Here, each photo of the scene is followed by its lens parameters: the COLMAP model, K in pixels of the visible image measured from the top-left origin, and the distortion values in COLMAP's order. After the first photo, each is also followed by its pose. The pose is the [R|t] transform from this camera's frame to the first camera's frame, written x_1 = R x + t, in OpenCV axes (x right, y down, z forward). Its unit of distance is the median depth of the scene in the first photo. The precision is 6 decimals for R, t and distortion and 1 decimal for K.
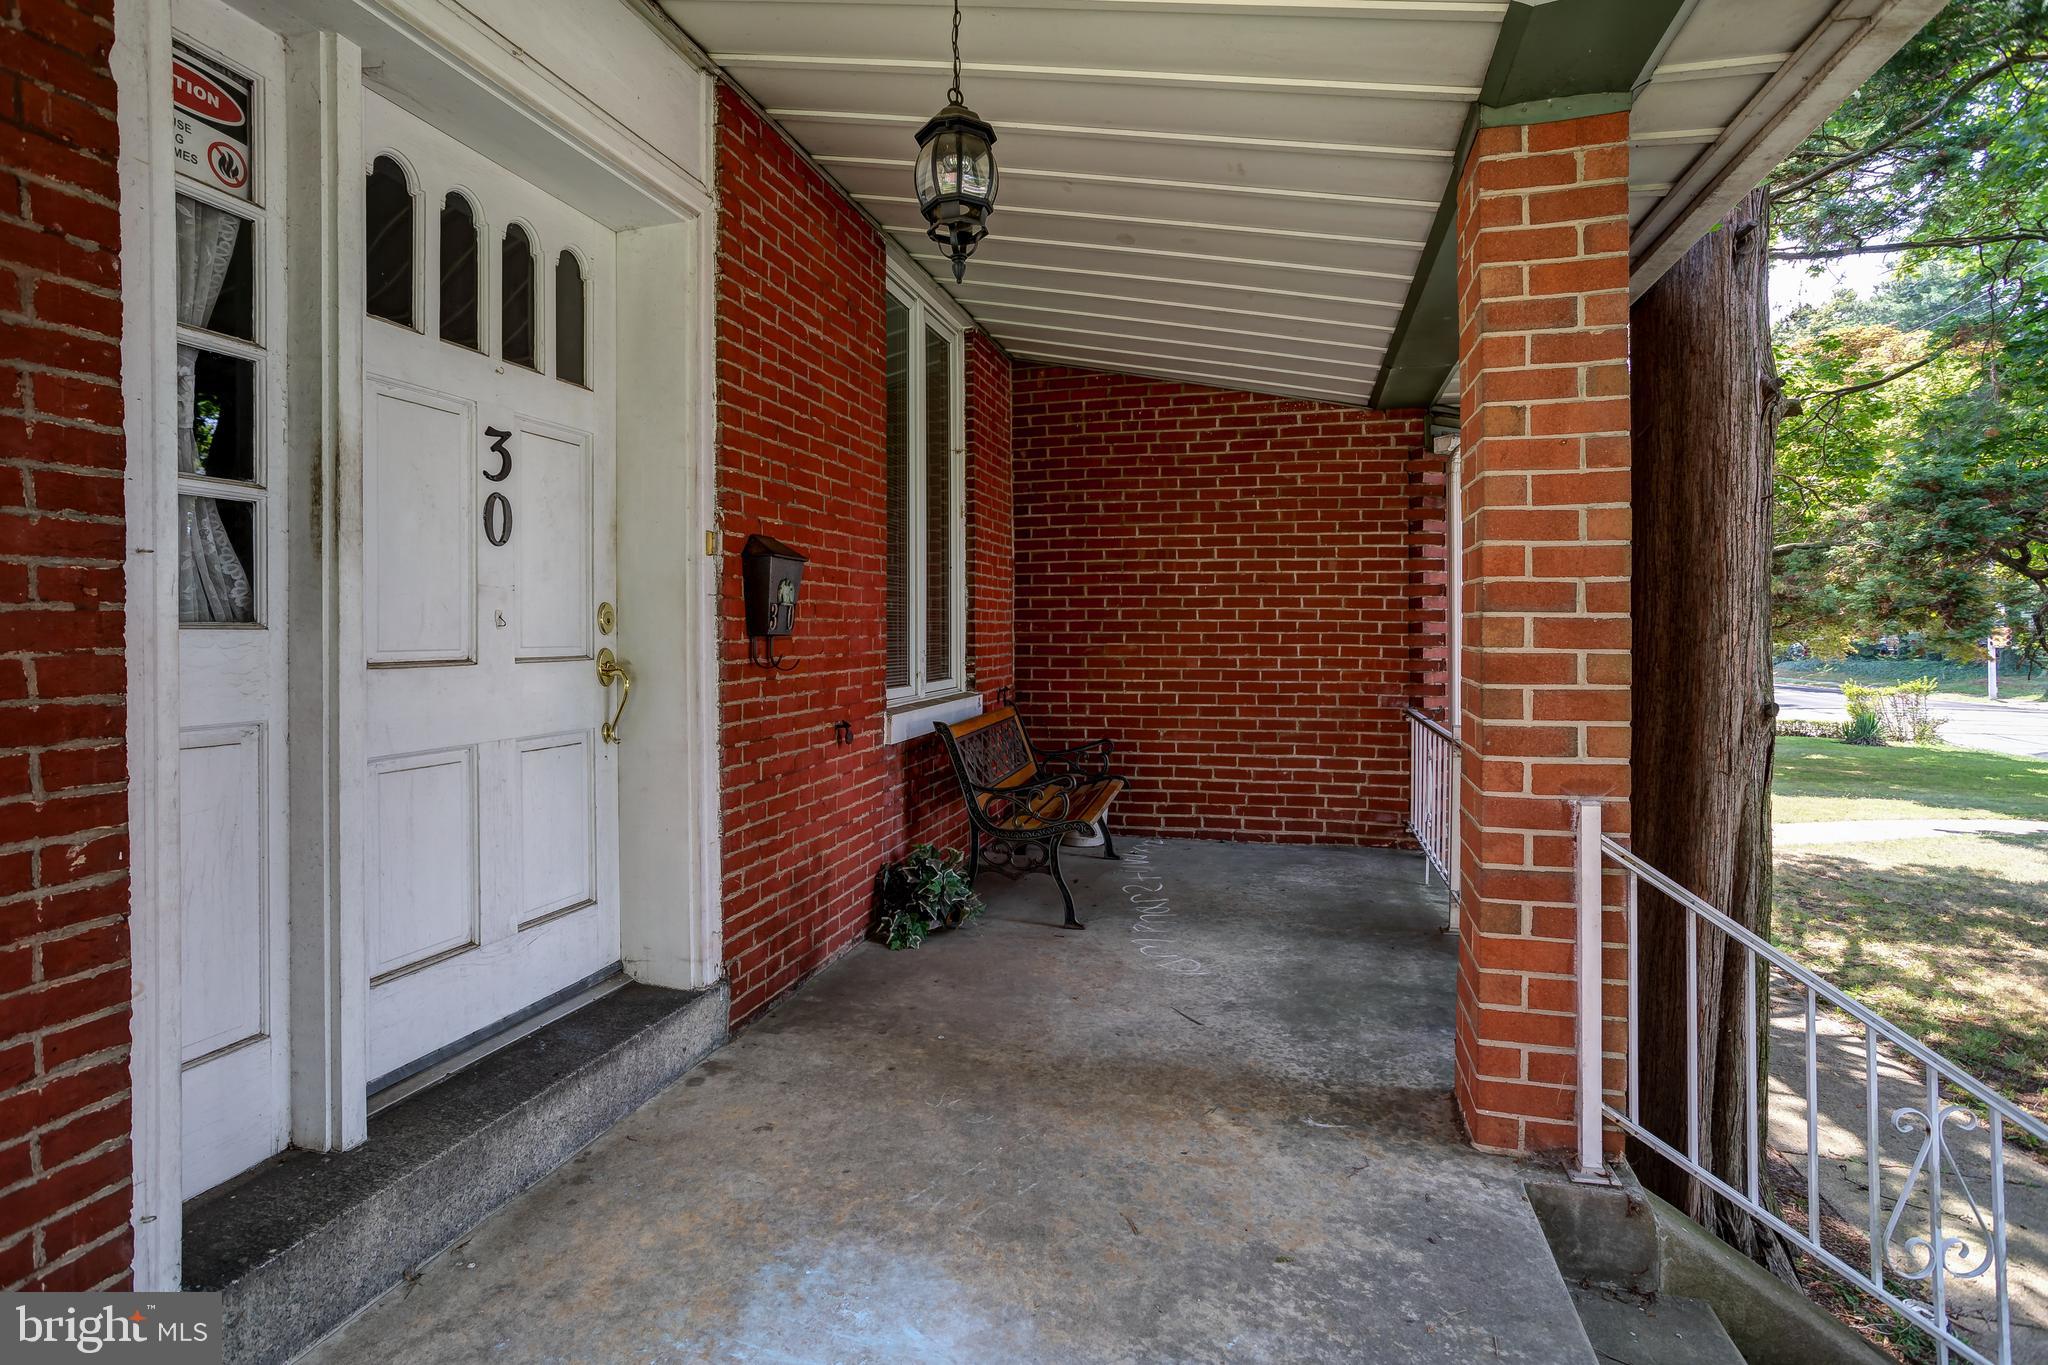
lens RADIAL K [[997.9, 0, 1013.2], [0, 997.9, 644.3], [0, 0, 1]] dist [-0.072792, 0.053129]
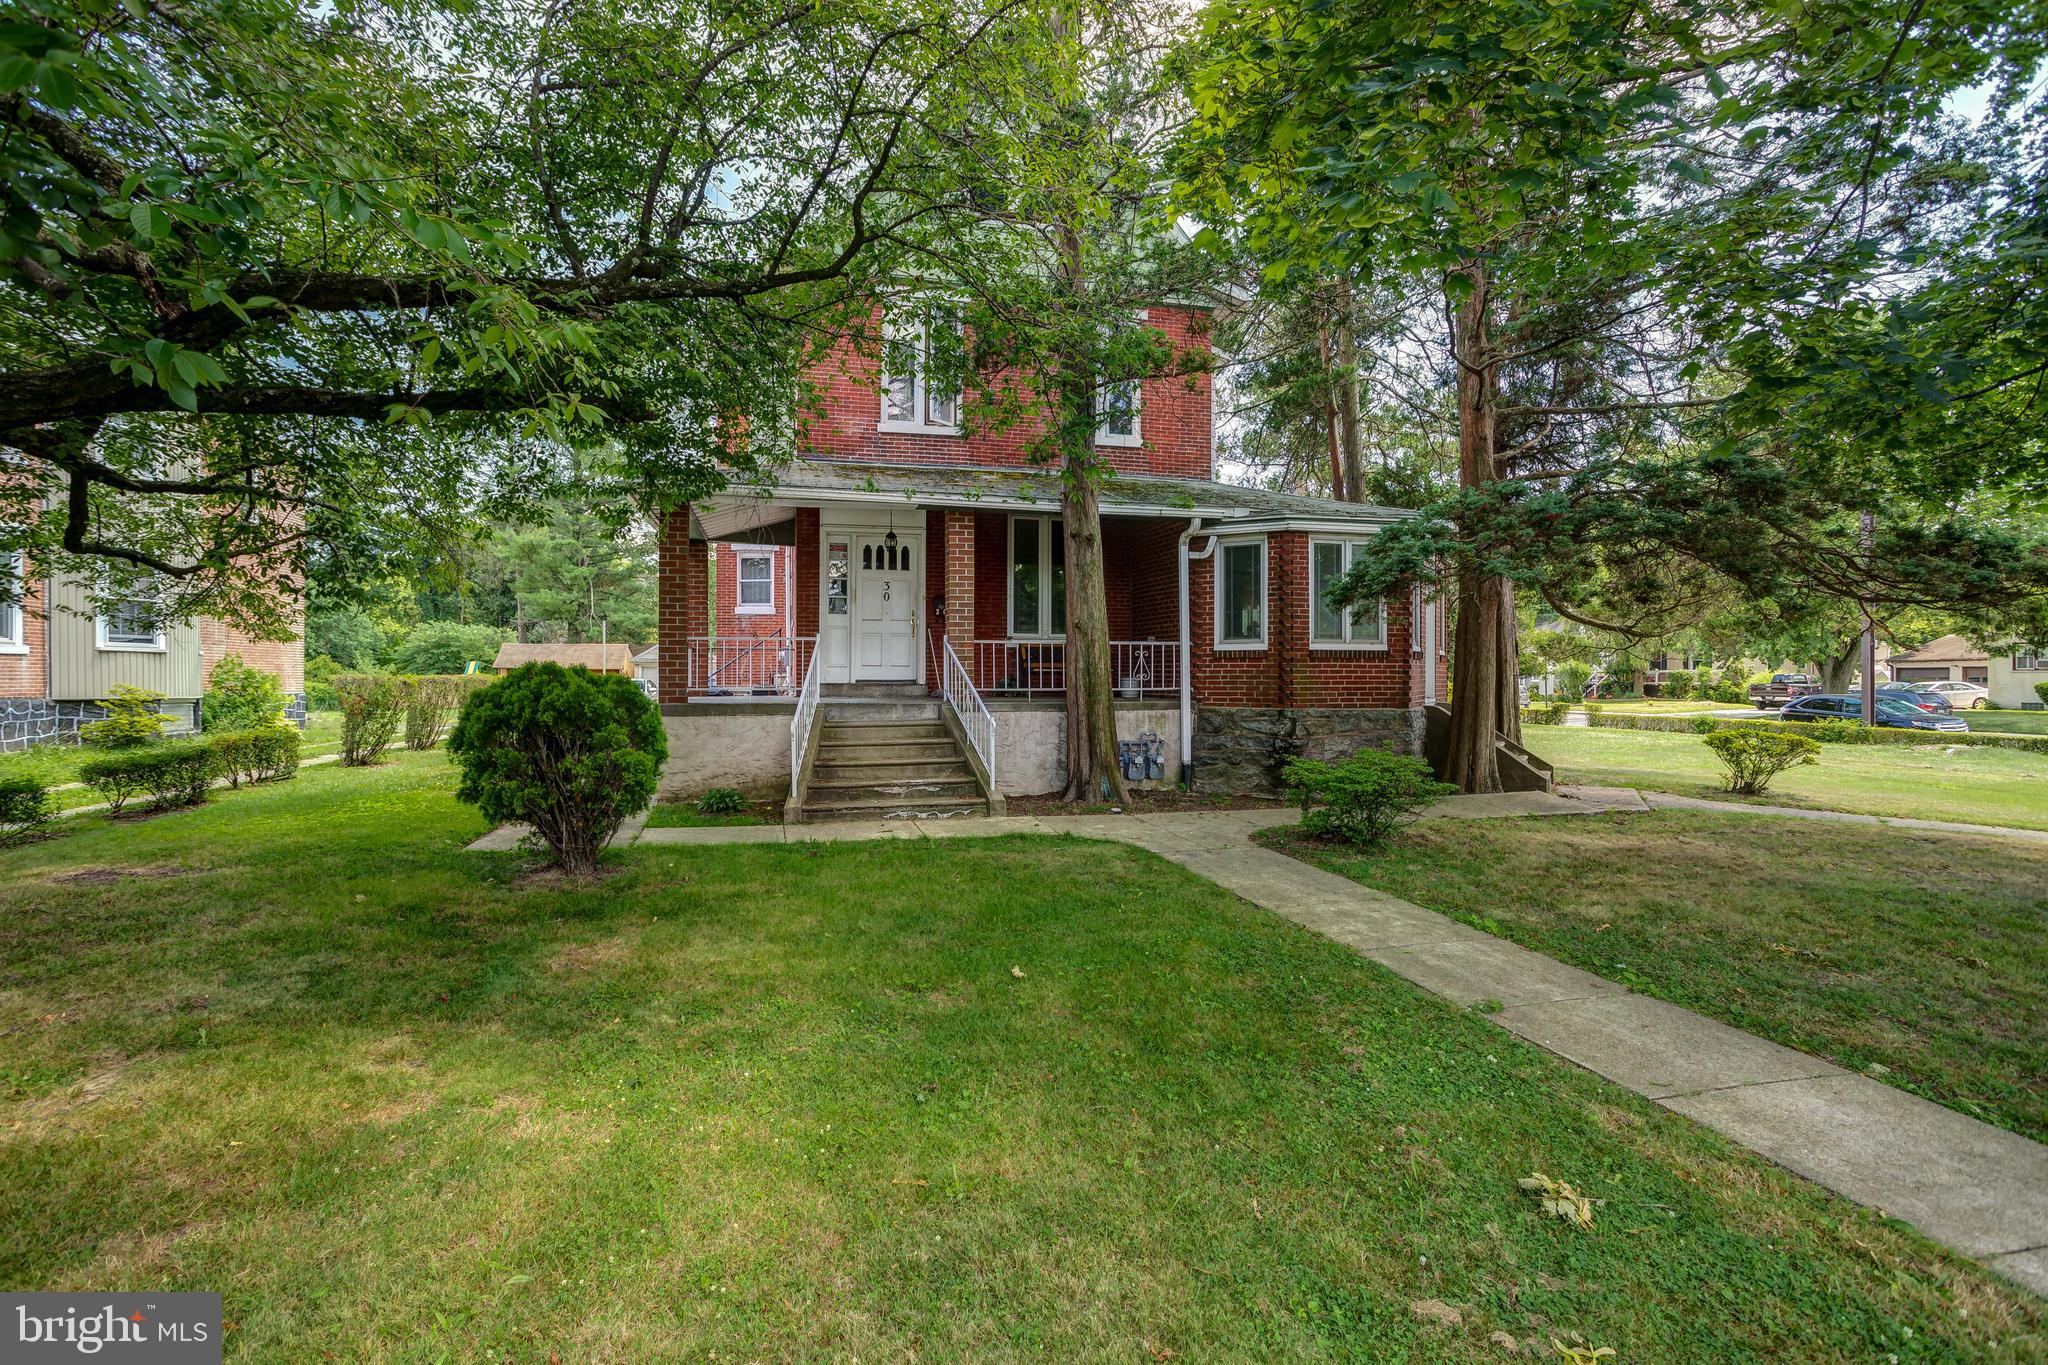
lens RADIAL K [[976.0, 0, 1024.0], [0, 976.0, 682.5], [0, 0, 1]] dist [-0.029465, 0.000422]
pose [[0.501417, 0.011354, -0.865131, 3.718656], [-0.013186, 0.999898, 0.005480, 0.260641], [0.865105, 0.008660, 0.501516, -0.927384]]
